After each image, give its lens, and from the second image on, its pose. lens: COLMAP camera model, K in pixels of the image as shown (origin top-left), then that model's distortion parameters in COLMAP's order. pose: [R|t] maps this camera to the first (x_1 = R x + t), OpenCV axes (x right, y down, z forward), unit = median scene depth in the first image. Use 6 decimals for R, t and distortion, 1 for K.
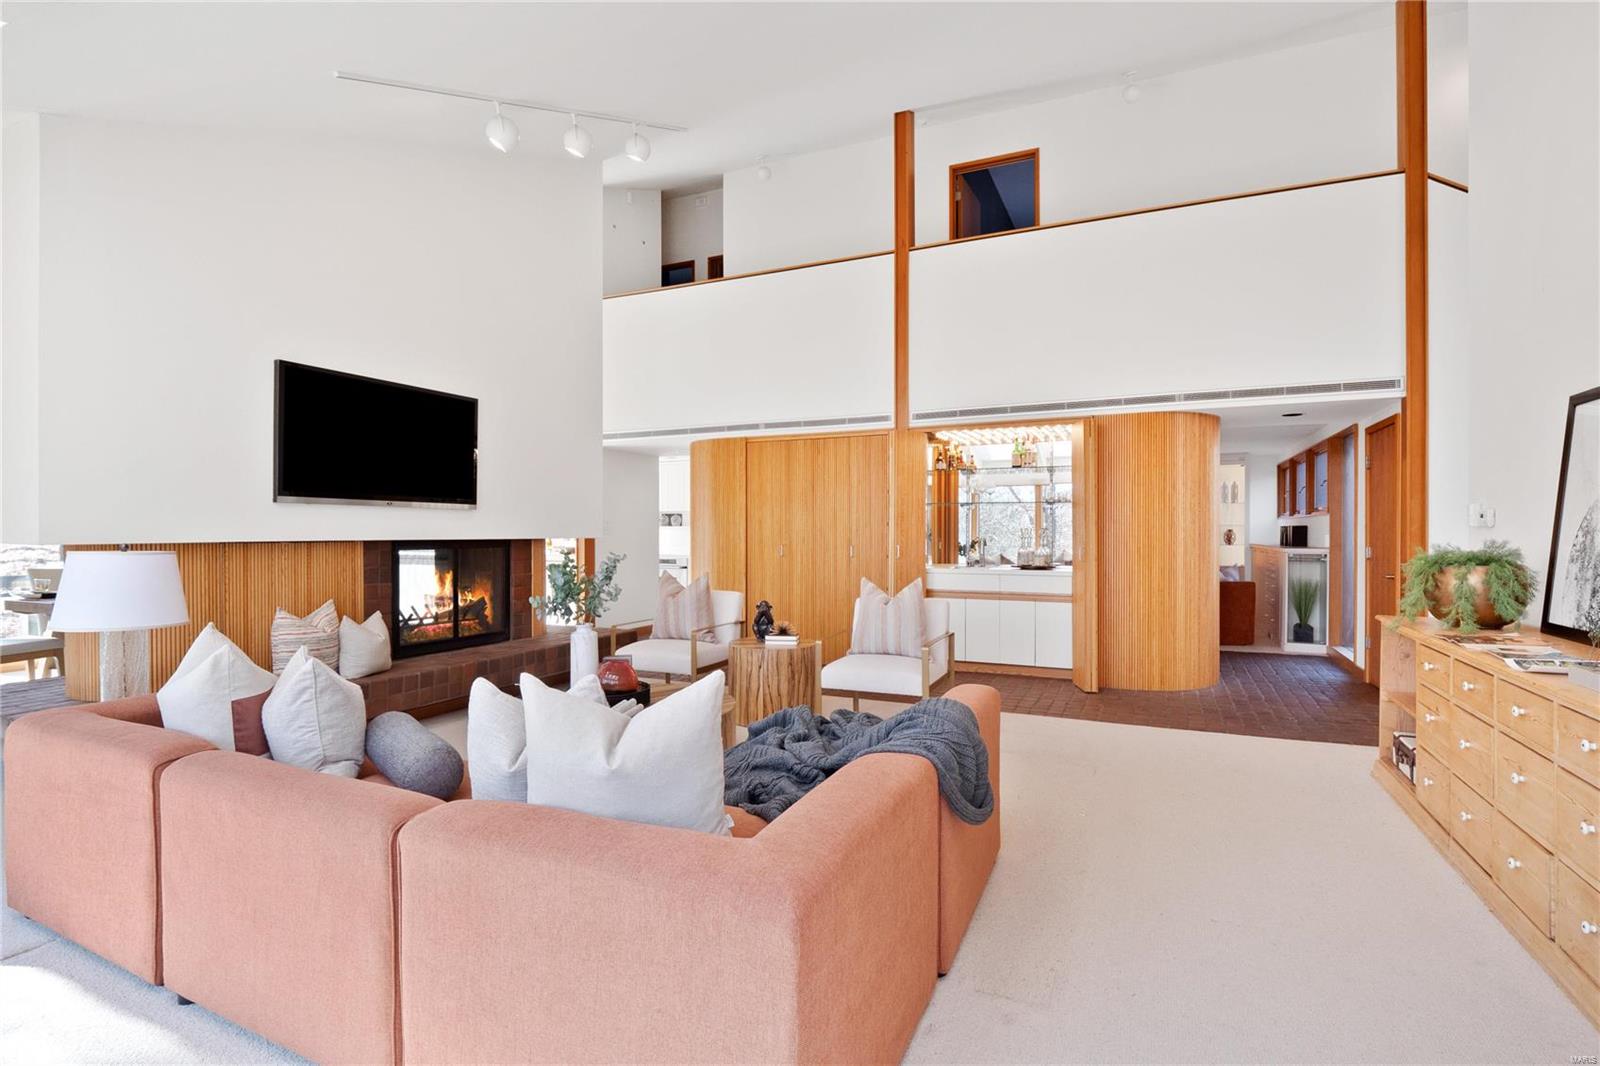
lens RADIAL K [[767.3, 0, 796.4], [0, 767.3, 529.8], [0, 0, 1]] dist [-0.010696, -0.002957]
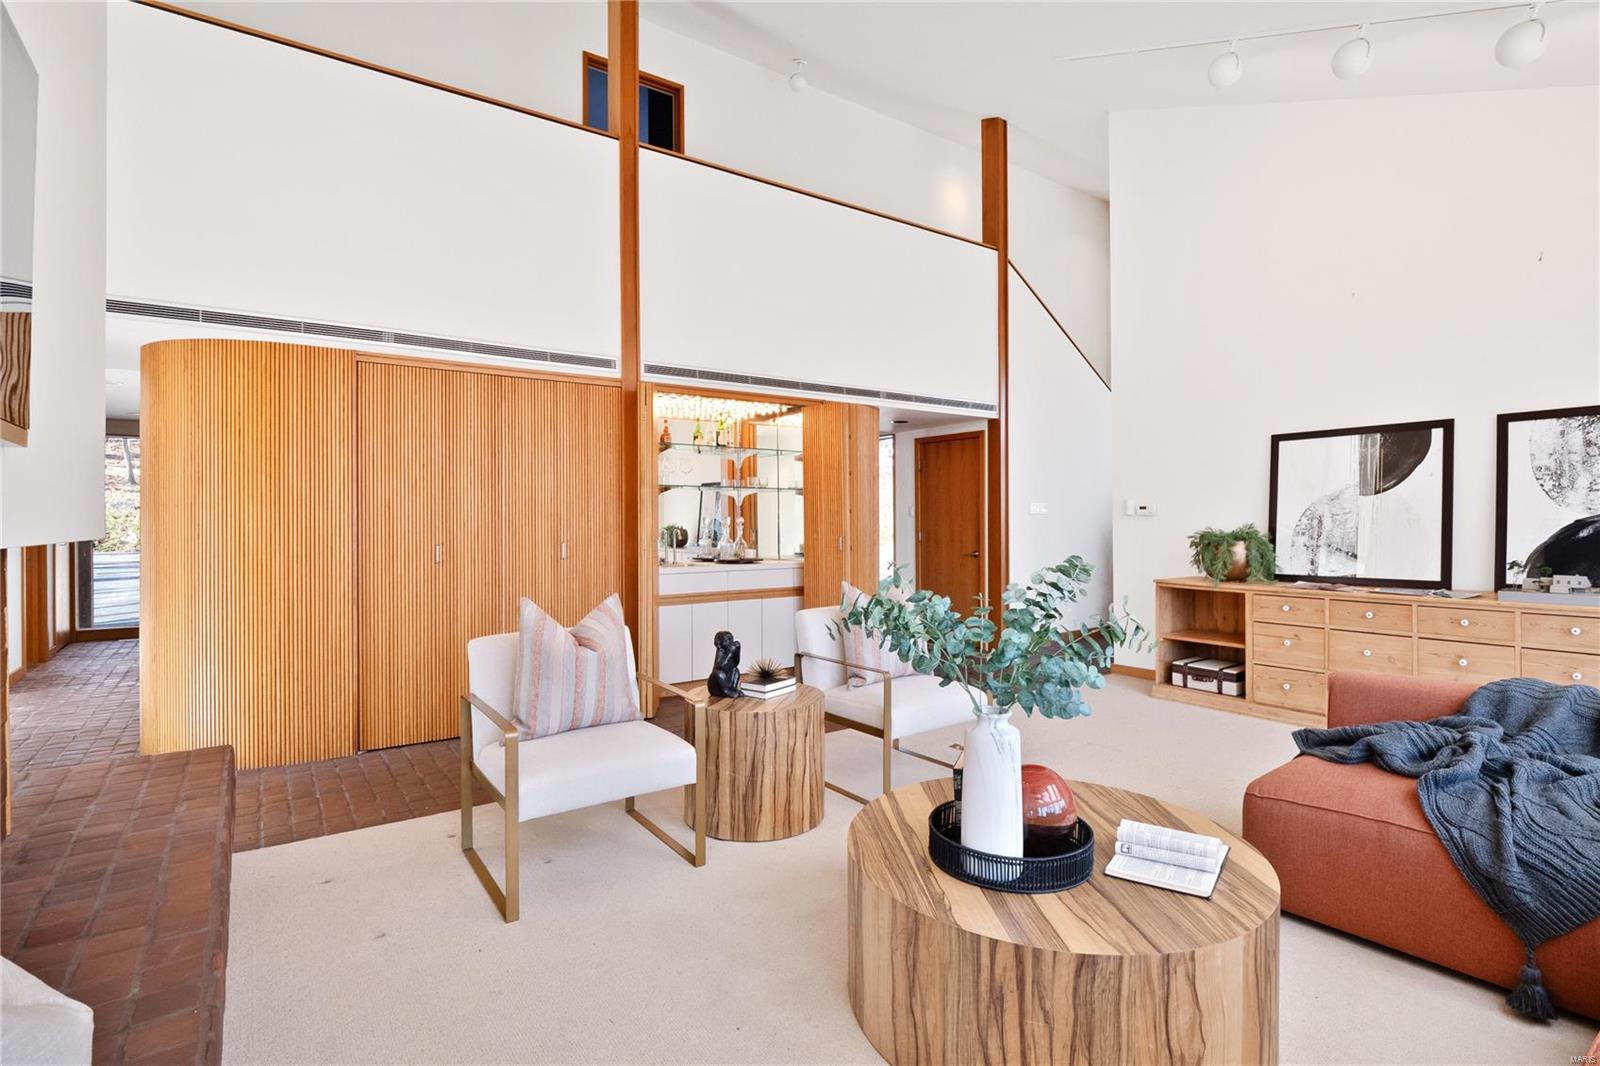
lens RADIAL K [[767.3, 0, 797.6], [0, 767.3, 519.0], [0, 0, 1]] dist [-0.010696, -0.002957]
pose [[0.483168, -0.001218, 0.875527, -0.473277], [0.004497, 0.999989, -0.001090, 0.002074], [-0.875516, 0.004464, 0.483168, 0.554299]]
